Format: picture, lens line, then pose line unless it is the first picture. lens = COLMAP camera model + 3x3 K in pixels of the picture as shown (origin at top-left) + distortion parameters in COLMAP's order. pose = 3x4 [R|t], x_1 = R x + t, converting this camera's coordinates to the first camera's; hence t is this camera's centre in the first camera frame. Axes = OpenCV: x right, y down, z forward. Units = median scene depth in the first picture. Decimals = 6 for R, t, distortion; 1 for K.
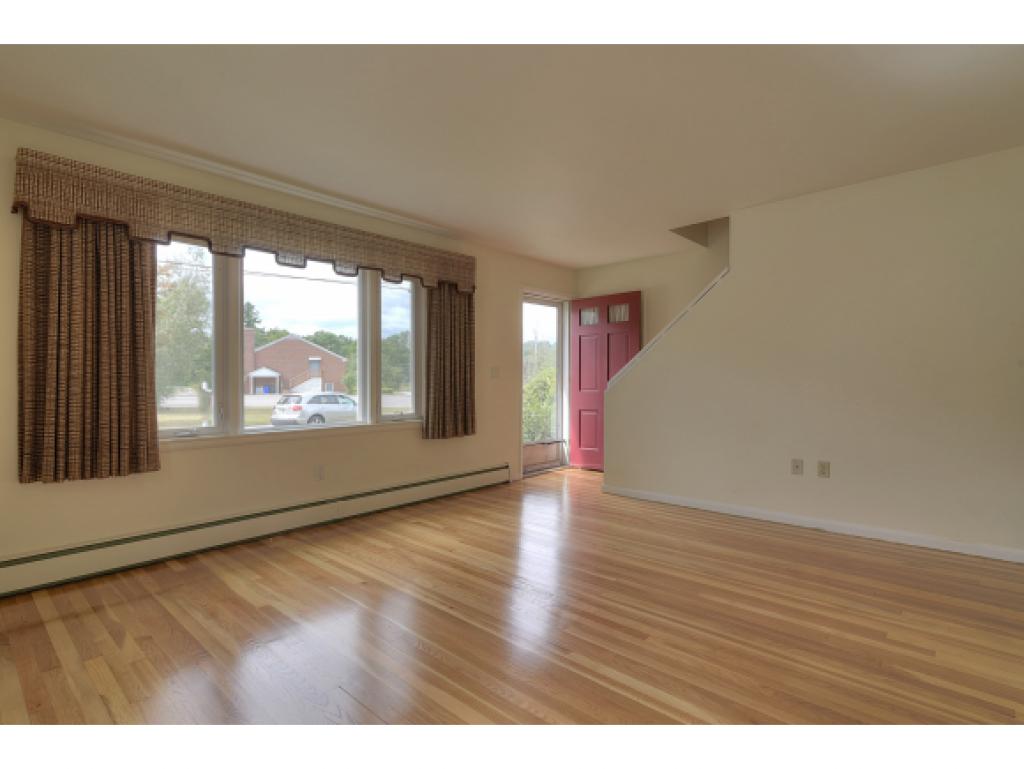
lens RADIAL K [[508.5, 0, 503.3], [0, 508.5, 389.8], [0, 0, 1]] dist [-0.010772, -0.001799]
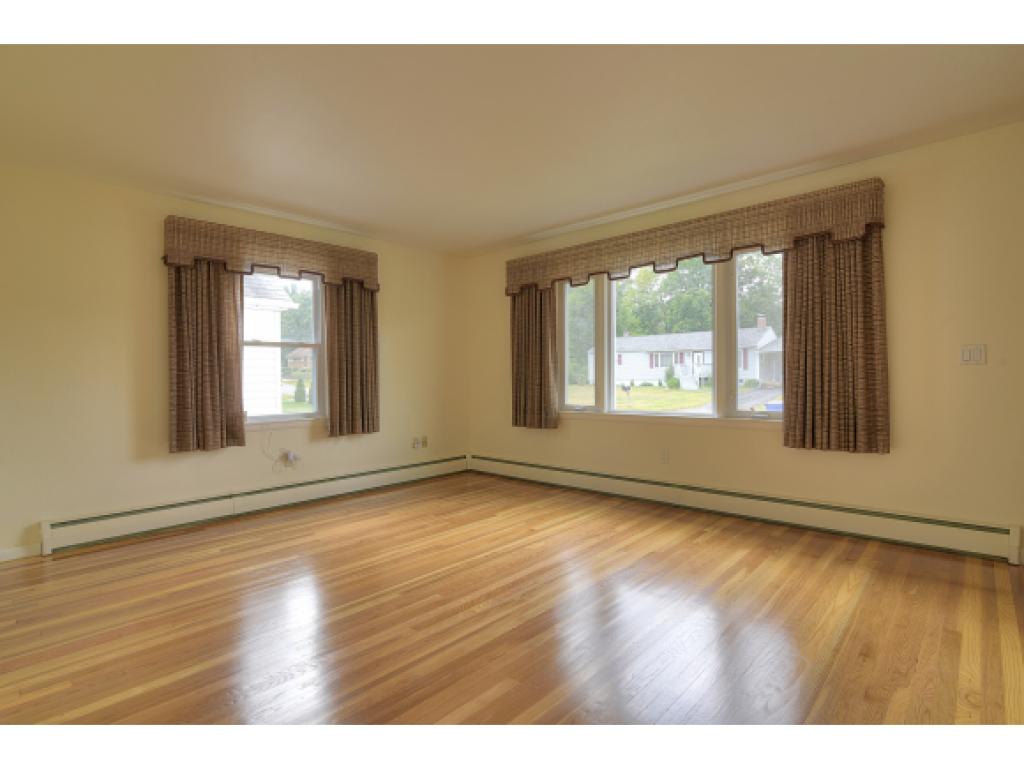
lens RADIAL K [[508.5, 0, 509.9], [0, 508.5, 377.2], [0, 0, 1]] dist [-0.010772, -0.001799]
pose [[-0.007248, 0.005942, -0.999956, 0.963229], [-0.001763, 0.999981, 0.005955, -0.017671], [0.999972, 0.001807, -0.007237, 0.889992]]
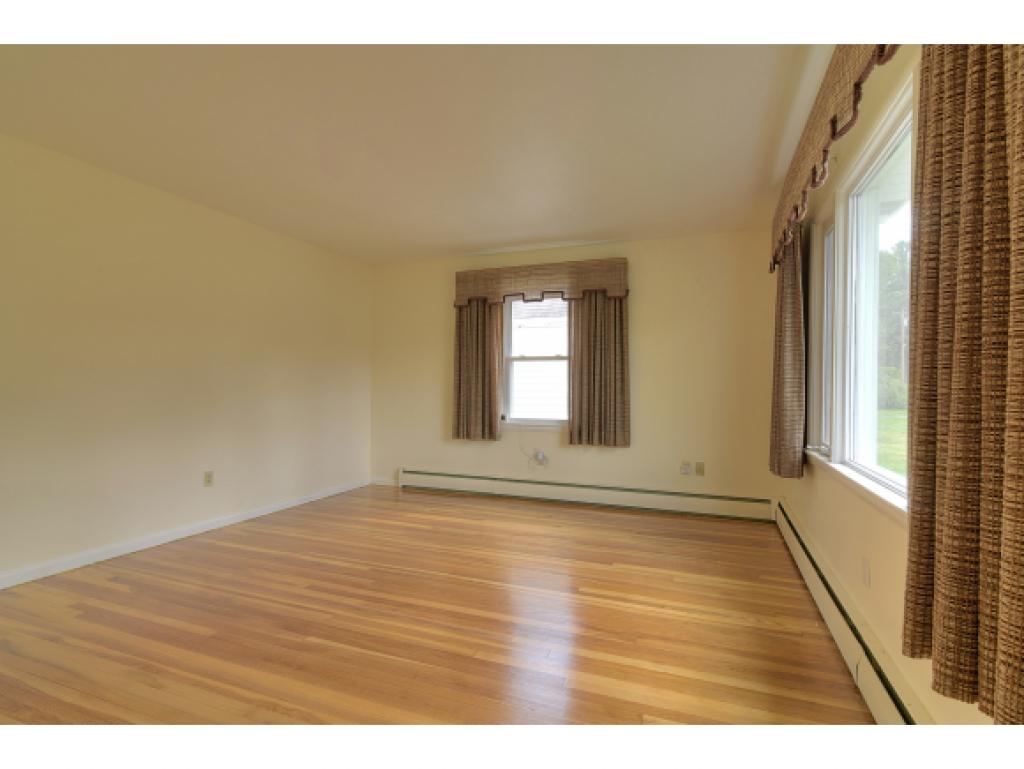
lens RADIAL K [[508.5, 0, 507.2], [0, 508.5, 385.5], [0, 0, 1]] dist [-0.010772, -0.001799]
pose [[-0.930746, -0.004719, -0.365637, 0.210518], [-0.010556, 0.999847, 0.013969, -0.035496], [0.365515, 0.016861, -0.930653, 1.770072]]
